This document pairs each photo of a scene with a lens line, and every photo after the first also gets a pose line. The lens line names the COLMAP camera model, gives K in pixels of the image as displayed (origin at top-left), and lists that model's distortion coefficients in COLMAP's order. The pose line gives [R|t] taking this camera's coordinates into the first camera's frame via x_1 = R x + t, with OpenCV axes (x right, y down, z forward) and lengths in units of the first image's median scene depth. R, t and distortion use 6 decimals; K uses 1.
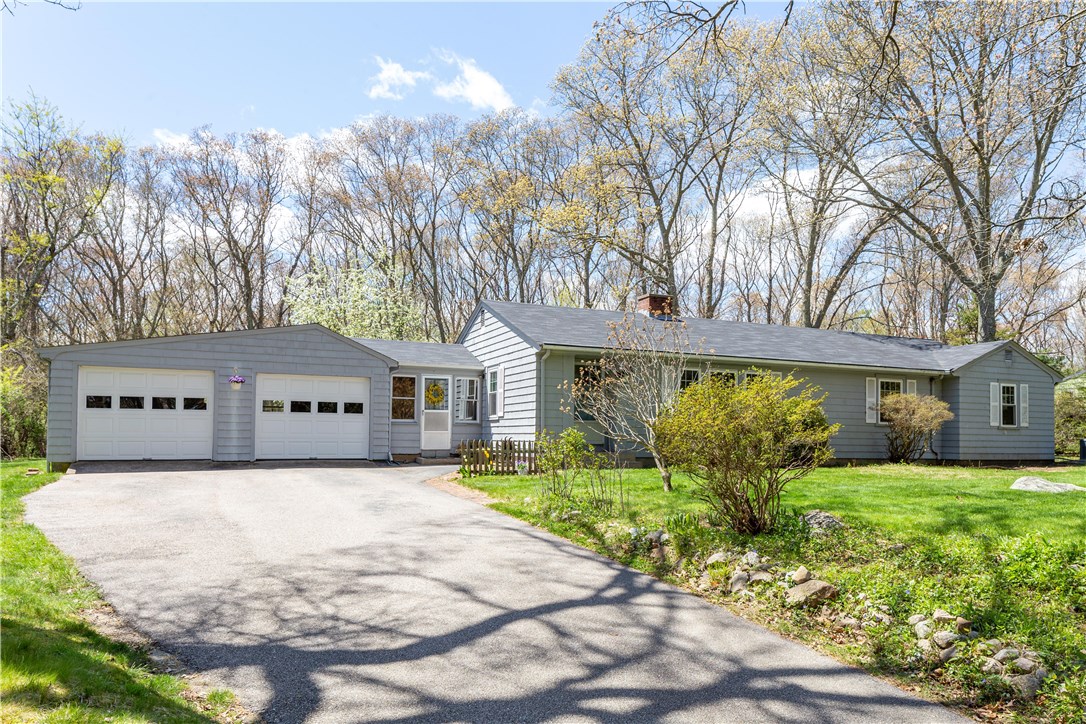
lens RADIAL K [[749.8, 0, 553.6], [0, 749.8, 360.3], [0, 0, 1]] dist [0.041681, 0.009190]
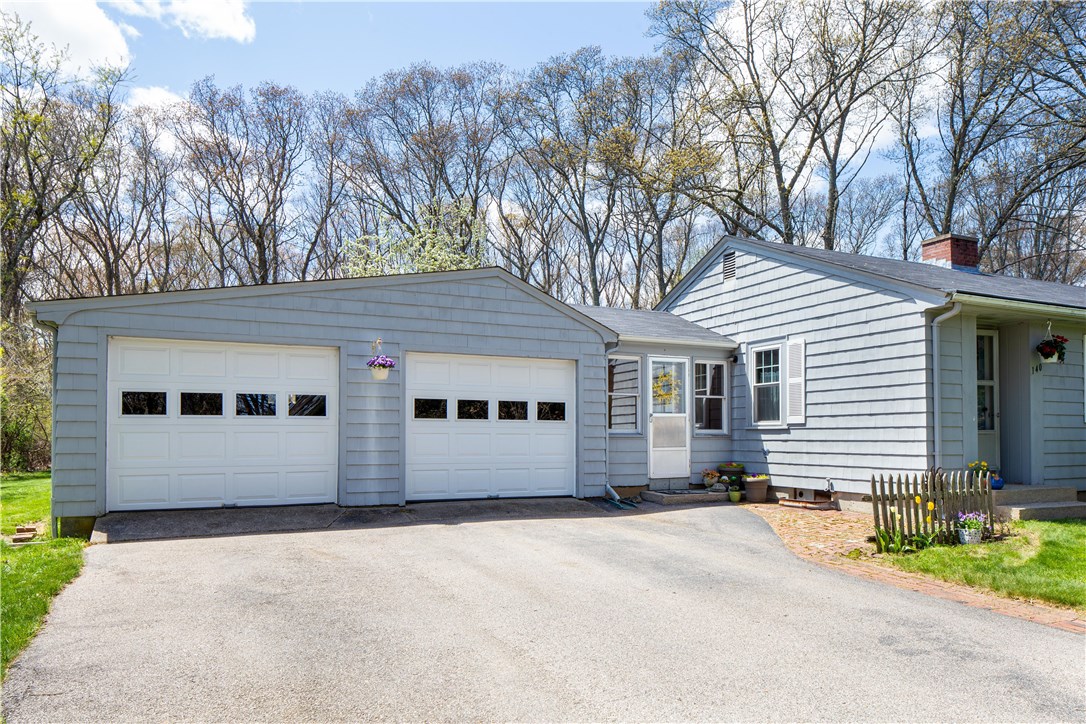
lens RADIAL K [[749.8, 0, 532.1], [0, 749.8, 366.5], [0, 0, 1]] dist [0.041681, 0.009190]
pose [[0.999973, -0.006825, -0.002548, -0.280371], [0.006849, 0.999928, 0.009810, 0.022056], [0.002481, -0.009827, 0.999949, 0.404320]]
